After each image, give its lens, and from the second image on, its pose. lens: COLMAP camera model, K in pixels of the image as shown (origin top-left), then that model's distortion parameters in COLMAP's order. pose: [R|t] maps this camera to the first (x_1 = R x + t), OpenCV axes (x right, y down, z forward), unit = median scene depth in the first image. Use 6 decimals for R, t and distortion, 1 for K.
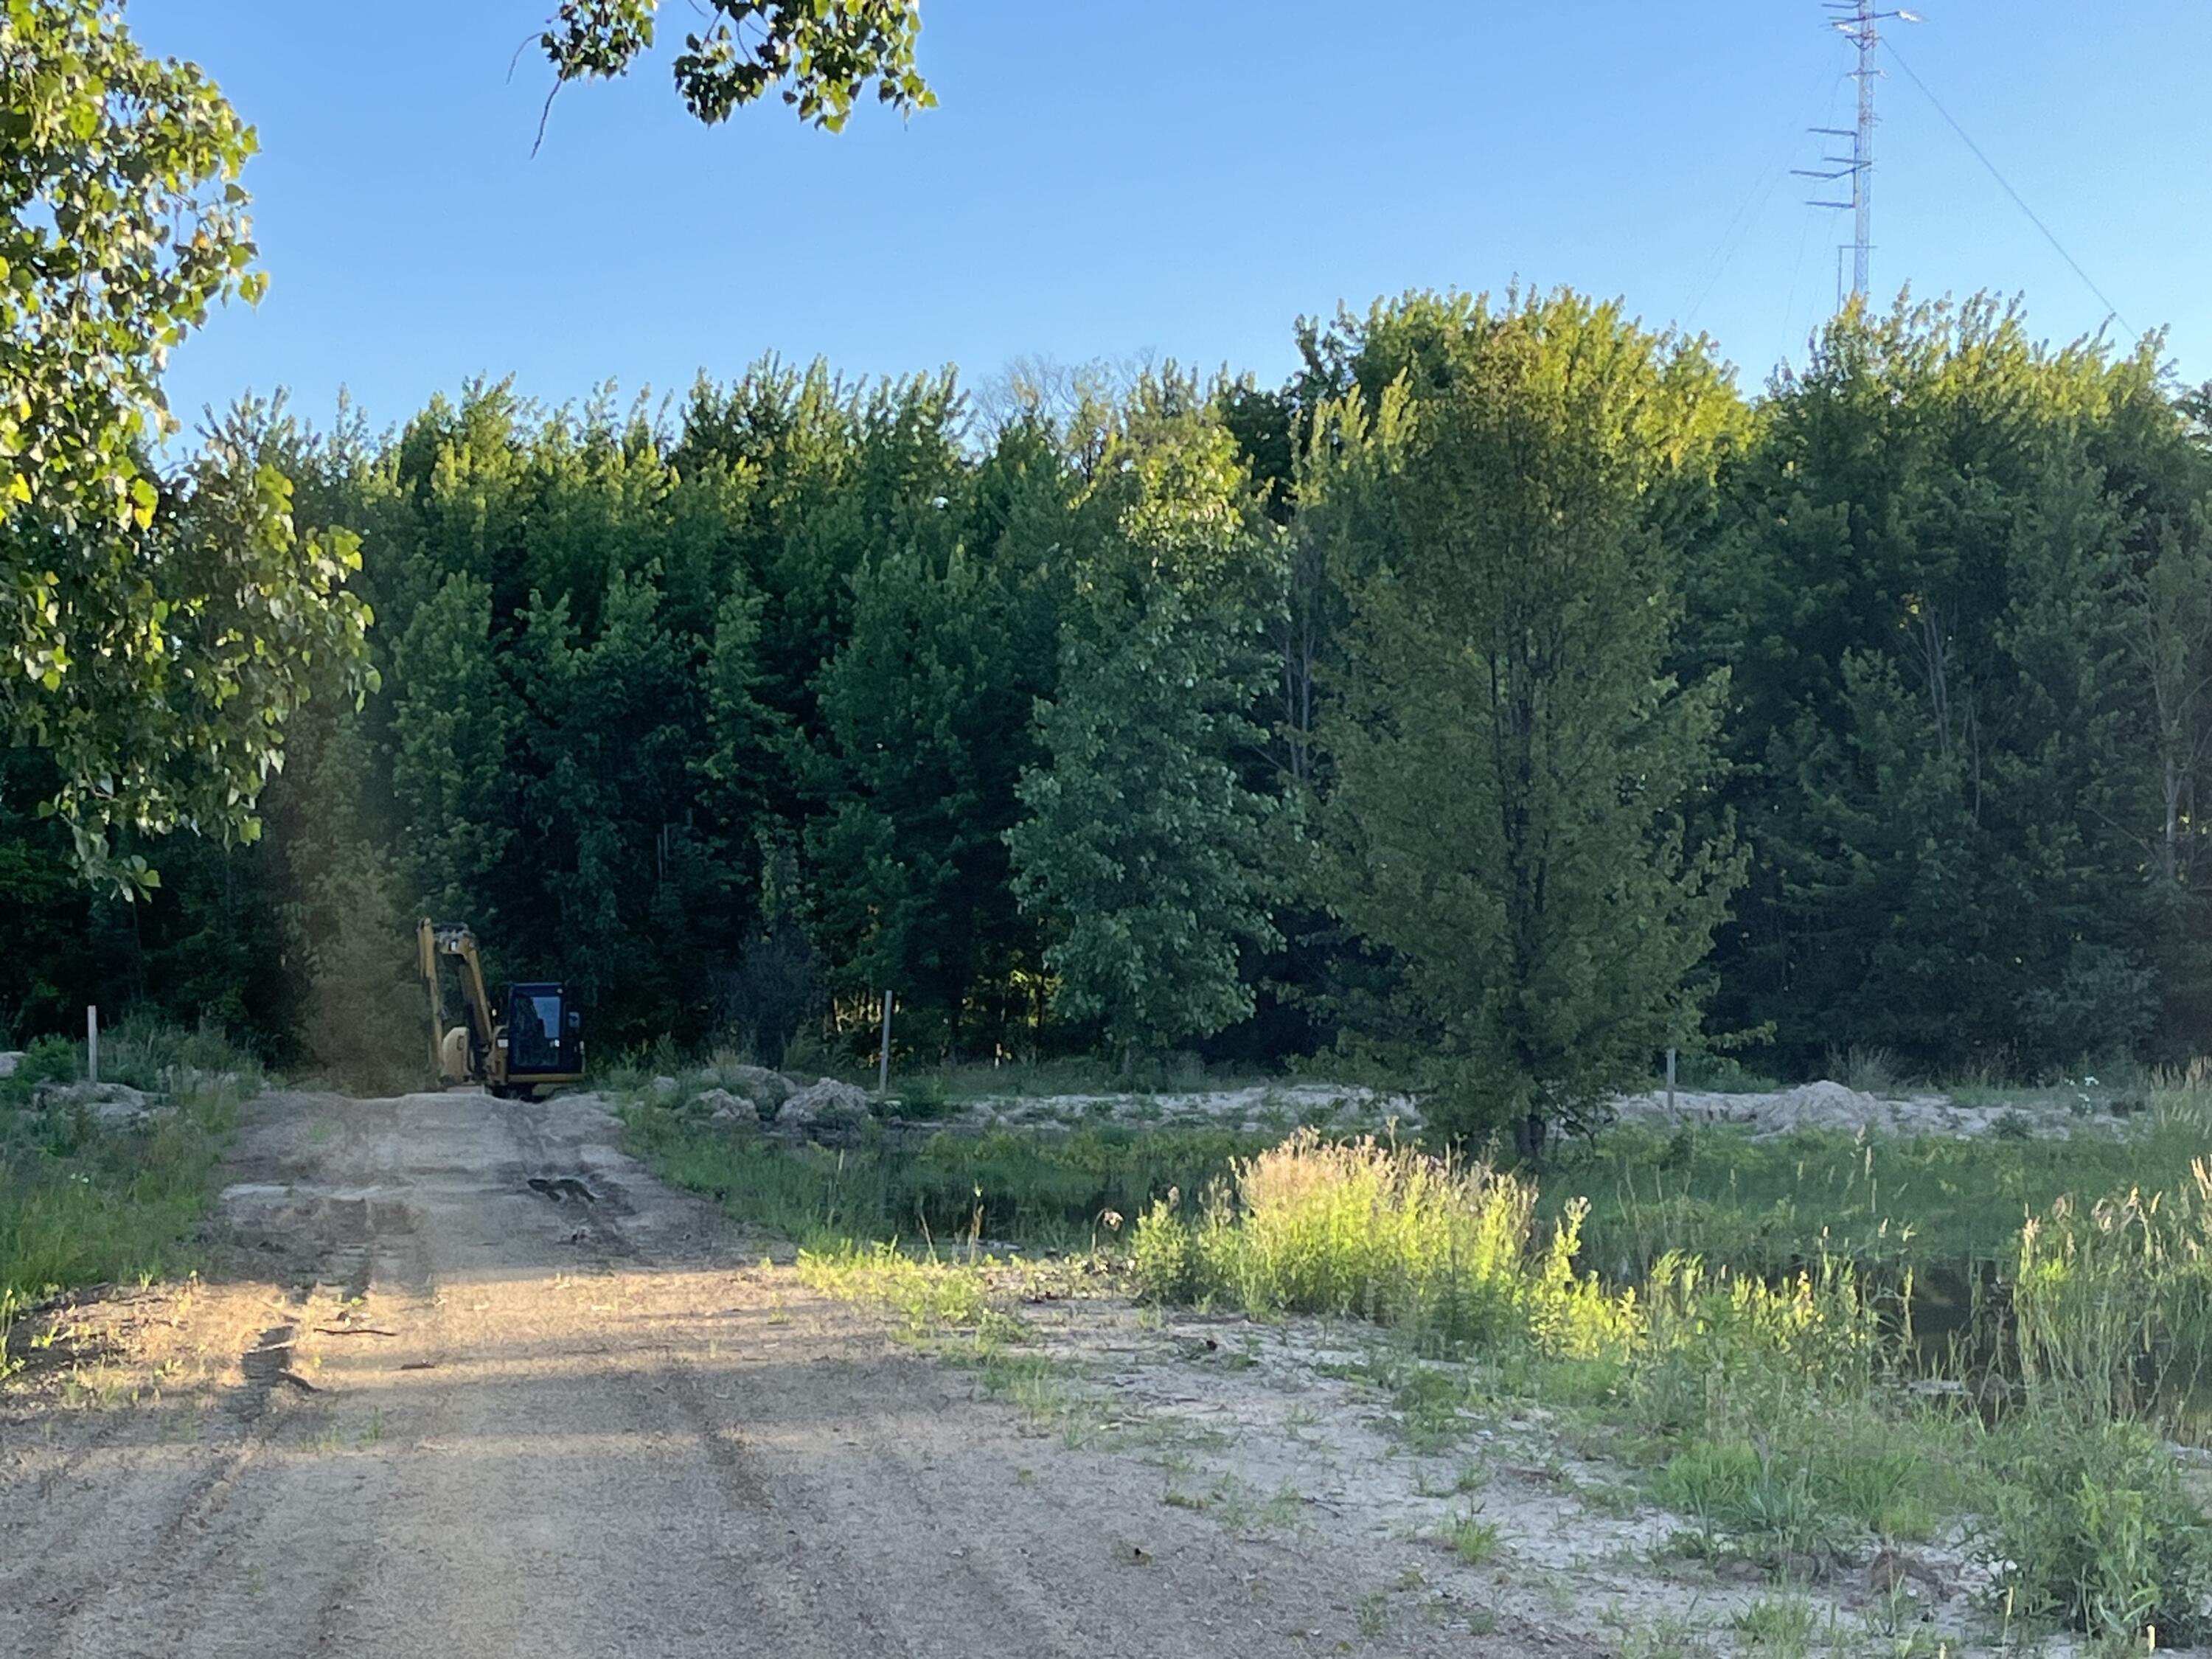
lens RADIAL K [[4017.7, 0, 1171.6], [0, 4017.7, 910.3], [0, 0, 1]] dist [0.309756, -2.552114]
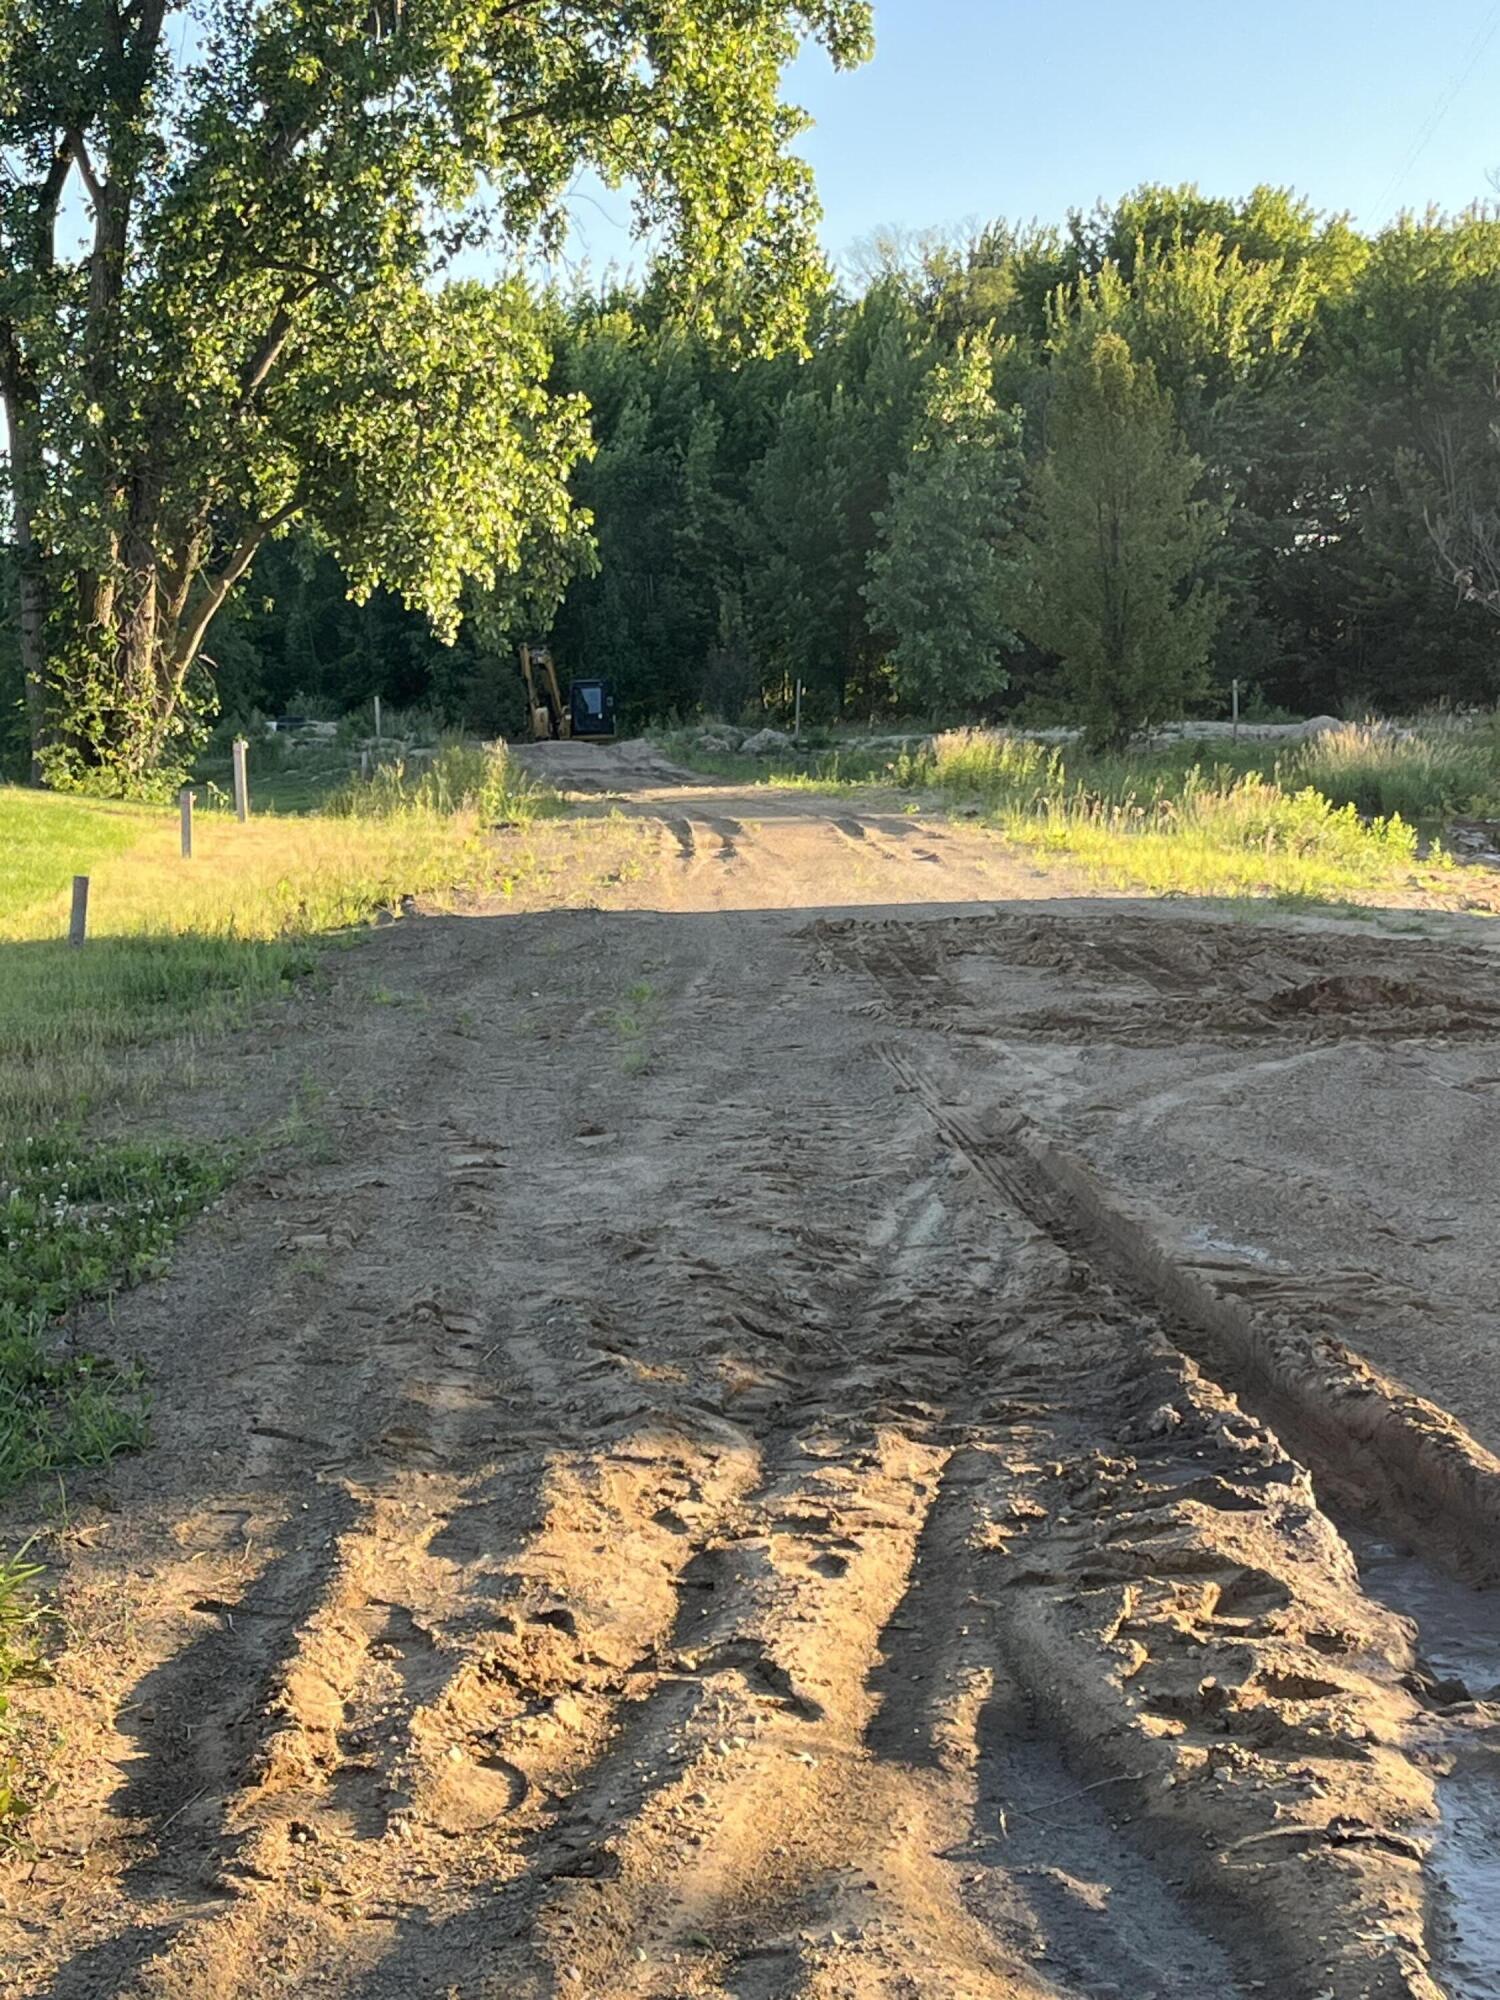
lens RADIAL K [[3632.7, 0, 974.2], [0, 3632.7, 1002.6], [0, 0, 1]] dist [0.309756, -2.552114]
pose [[0.999375, -0.023544, -0.026368, 0.038746], [0.026260, 0.993815, 0.107896, -0.008035], [0.023664, -0.108521, 0.993812, -0.515047]]
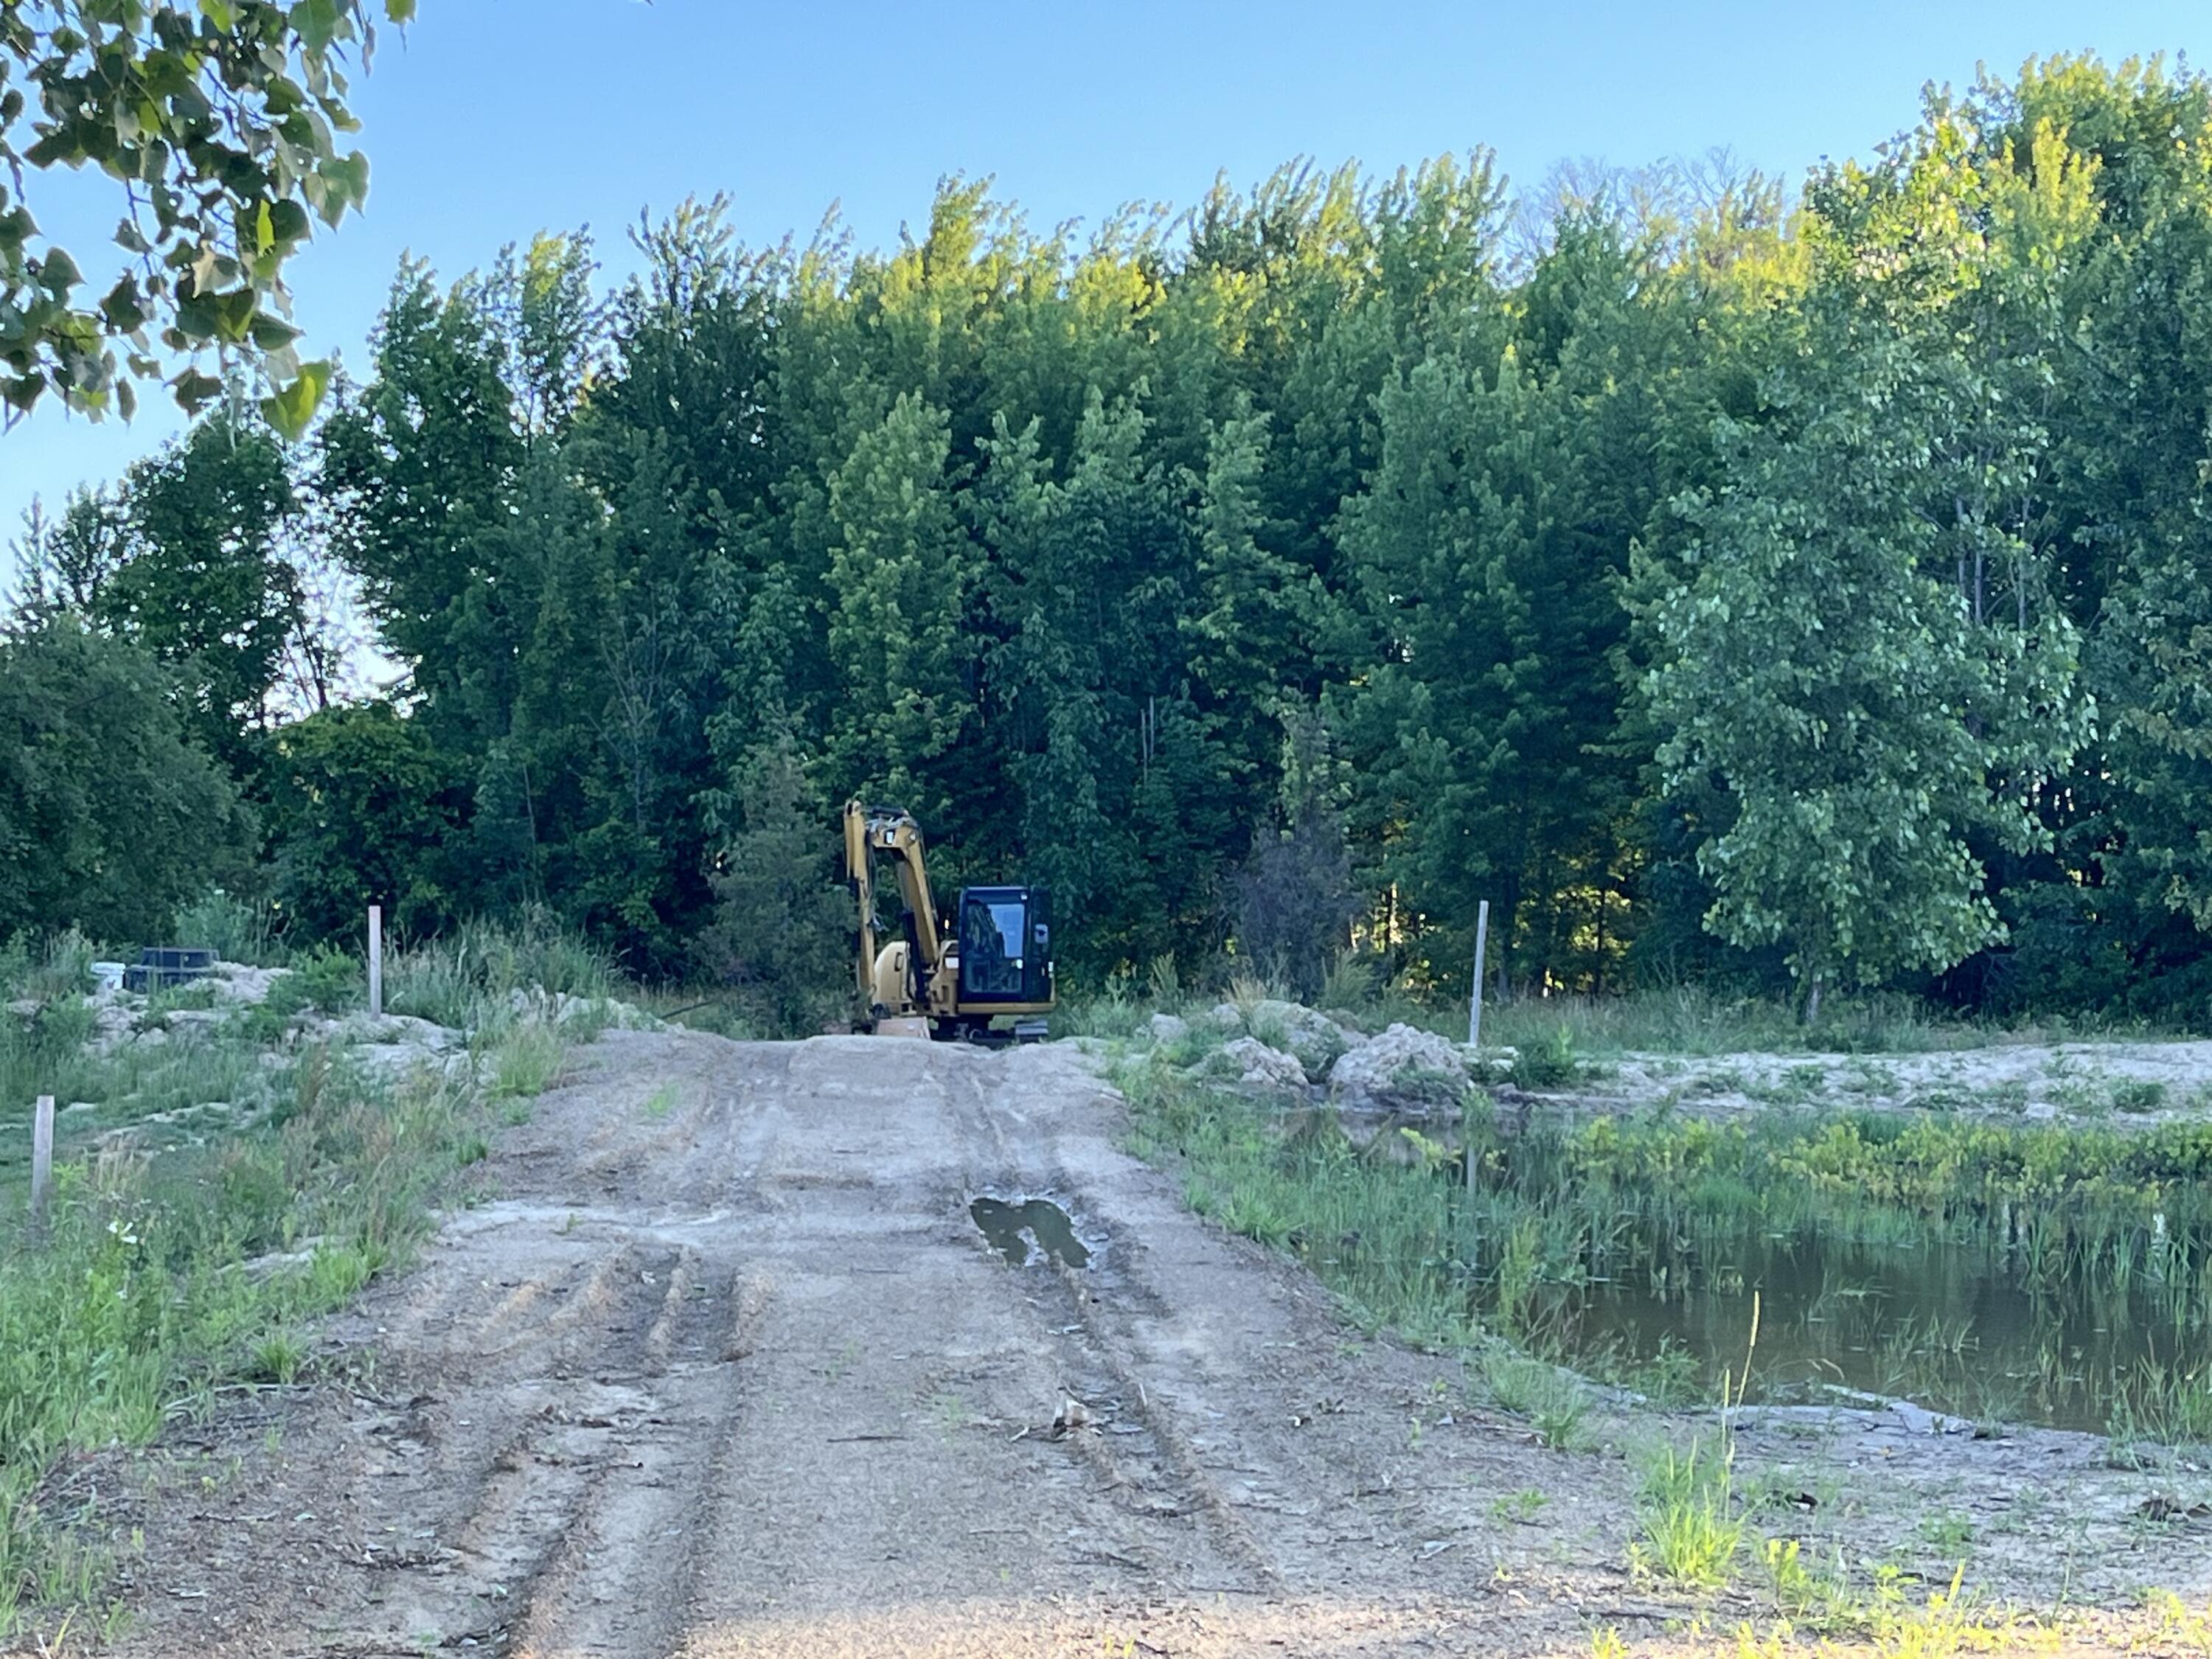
lens RADIAL K [[4017.7, 0, 1171.6], [0, 4017.7, 910.3], [0, 0, 1]] dist [0.309756, -2.552114]
pose [[0.993561, 0.012620, -0.112596, -0.038033], [-0.010312, 0.999725, 0.021056, 0.006279], [0.112831, -0.019759, 0.993418, 0.247740]]
